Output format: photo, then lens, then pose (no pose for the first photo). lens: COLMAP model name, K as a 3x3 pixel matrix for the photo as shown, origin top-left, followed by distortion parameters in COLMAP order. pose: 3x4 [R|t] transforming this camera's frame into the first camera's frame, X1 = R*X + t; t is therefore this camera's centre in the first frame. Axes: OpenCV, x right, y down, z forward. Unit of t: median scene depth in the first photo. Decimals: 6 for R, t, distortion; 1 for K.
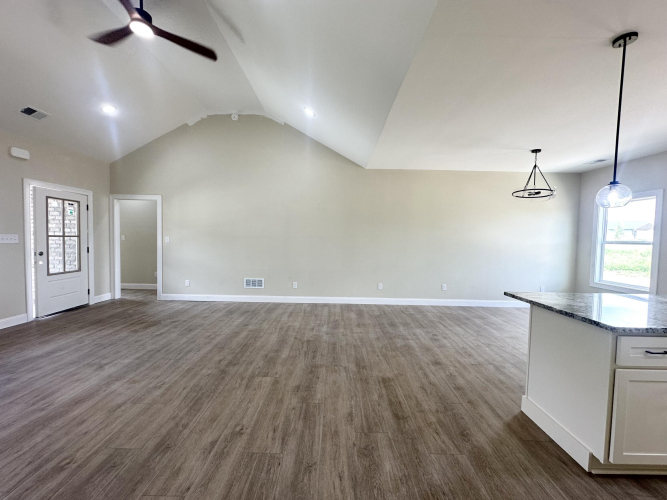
lens RADIAL K [[265.7, 0, 333.5], [0, 265.7, 250.0], [0, 0, 1]] dist [-0.002897, -0.000328]
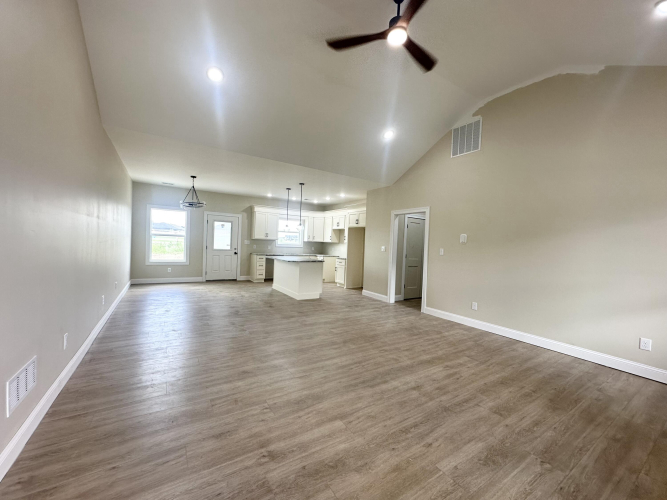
lens RADIAL K [[265.7, 0, 333.5], [0, 265.7, 250.0], [0, 0, 1]] dist [-0.002897, -0.000328]
pose [[-0.543907, -0.061812, 0.836866, -0.944148], [-0.017398, 0.997900, 0.062399, -0.062059], [-0.838965, 0.019380, -0.543840, 1.124354]]
